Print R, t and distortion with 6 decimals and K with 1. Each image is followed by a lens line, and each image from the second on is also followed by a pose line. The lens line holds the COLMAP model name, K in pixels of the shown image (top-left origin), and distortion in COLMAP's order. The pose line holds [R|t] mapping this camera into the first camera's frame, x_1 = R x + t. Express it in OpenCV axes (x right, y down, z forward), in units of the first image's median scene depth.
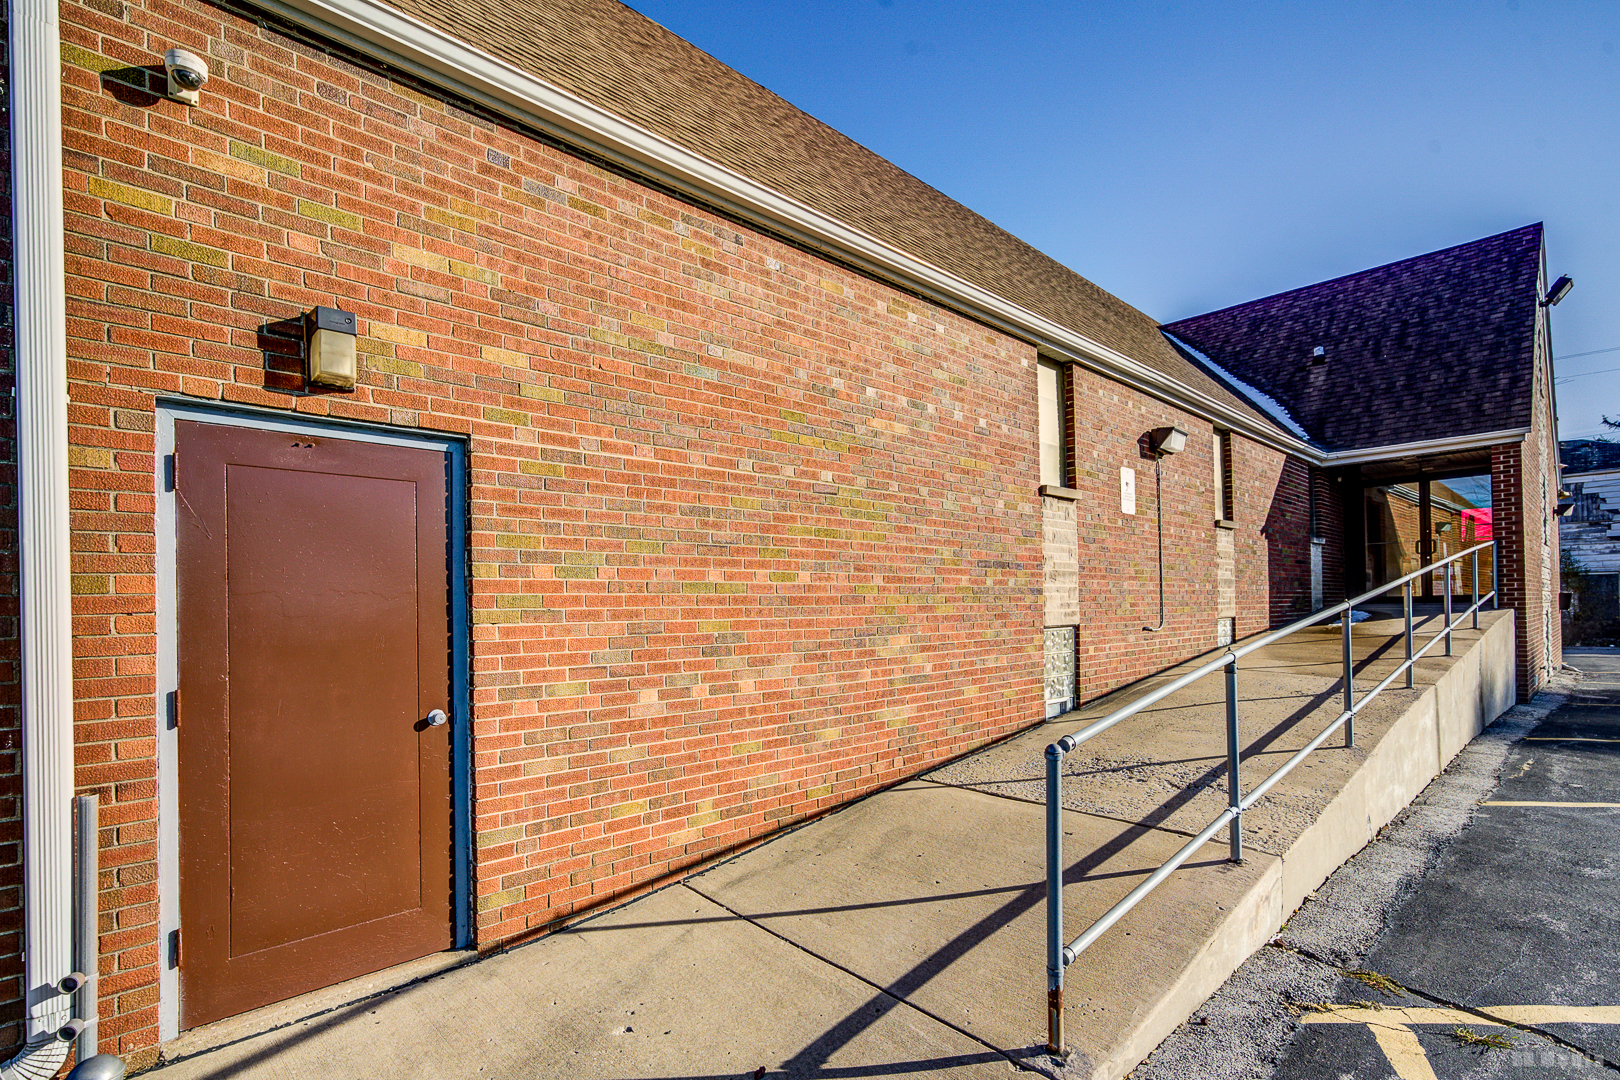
lens RADIAL K [[749.0, 0, 801.8], [0, 749.0, 597.8], [0, 0, 1]] dist [-0.000896, 0.000222]
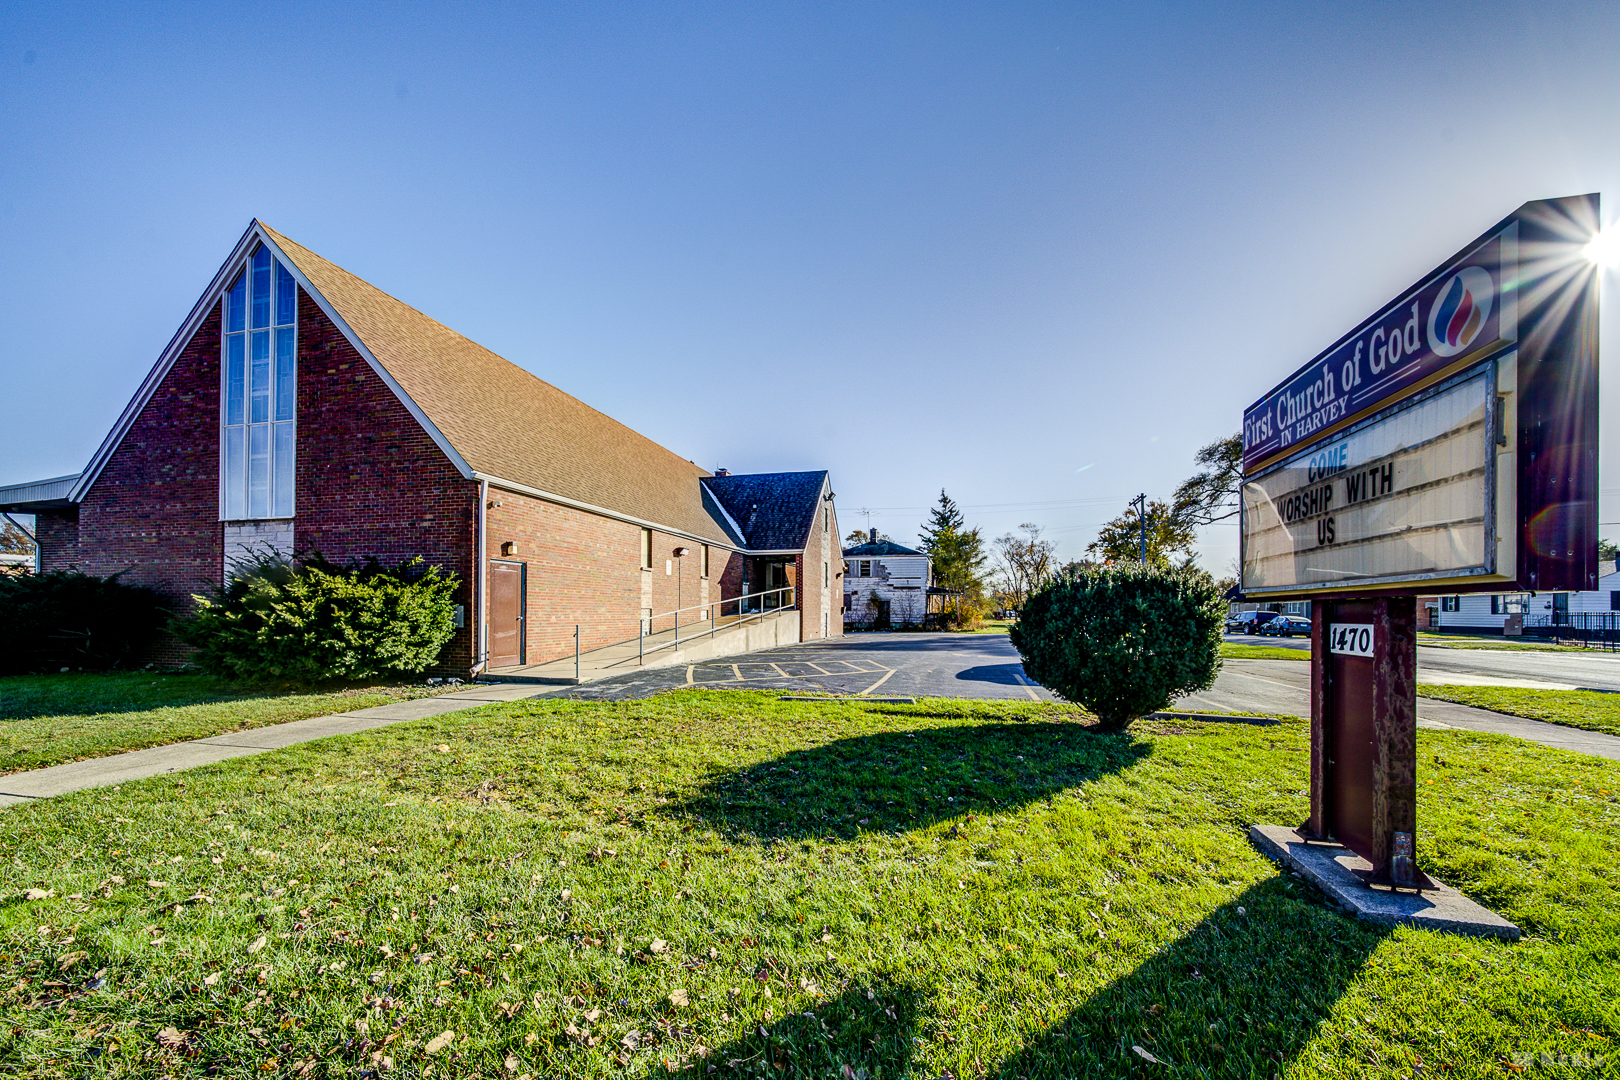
lens RADIAL K [[609.8, 0, 807.2], [0, 609.8, 605.2], [0, 0, 1]] dist [0.000469, 0.000039]
pose [[0.841089, 0.027762, 0.540184, -0.573778], [-0.026211, 0.999601, -0.010561, 0.035231], [-0.540261, -0.005276, 0.841481, -1.854722]]
